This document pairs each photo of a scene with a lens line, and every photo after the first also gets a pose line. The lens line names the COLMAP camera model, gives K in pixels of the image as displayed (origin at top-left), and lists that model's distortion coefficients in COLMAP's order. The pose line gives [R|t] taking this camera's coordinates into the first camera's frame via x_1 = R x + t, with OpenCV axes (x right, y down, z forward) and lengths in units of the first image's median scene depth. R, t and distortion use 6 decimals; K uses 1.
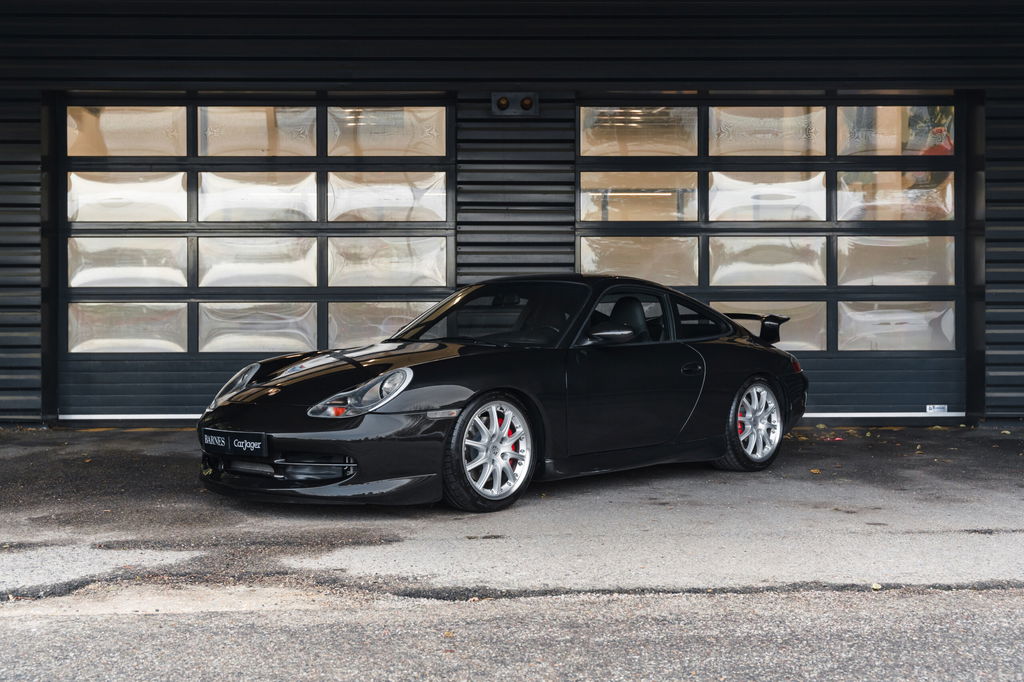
lens RADIAL K [[1208.0, 0, 512.0], [0, 1208.0, 341.0], [0, 0, 1]] dist [-0.005184, 0.054313]
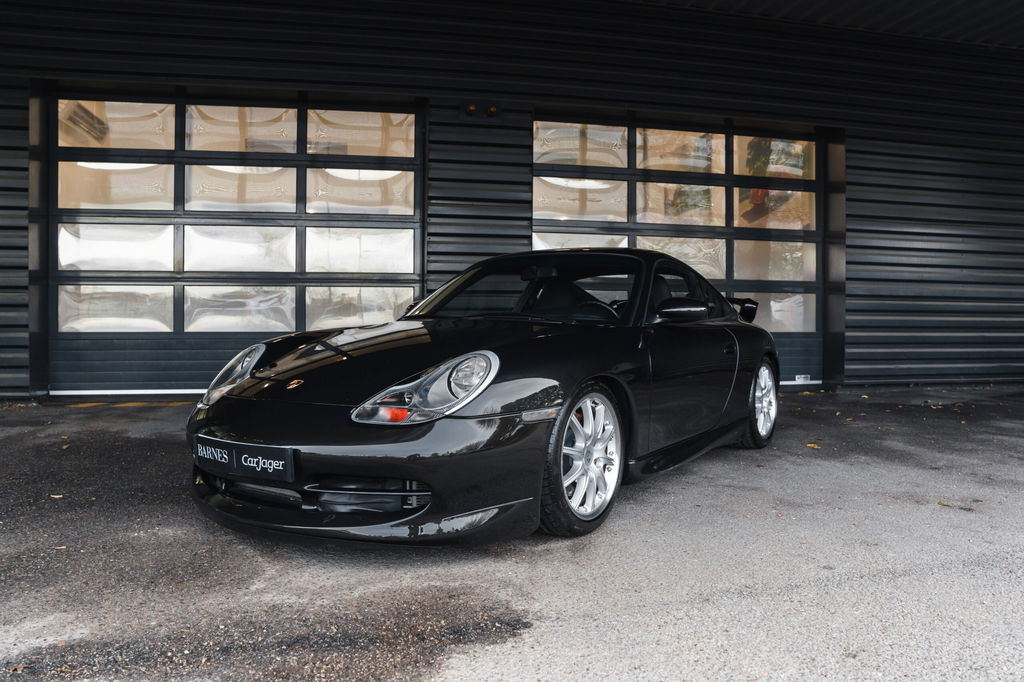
lens RADIAL K [[728.1, 0, 512.0], [0, 728.1, 341.0], [0, 0, 1]] dist [-0.129985, 0.074414]
pose [[0.983514, 0.000904, 0.180828, -0.096275], [-0.004310, 0.999821, 0.018447, 0.005103], [-0.180779, -0.018922, 0.983342, 0.361520]]
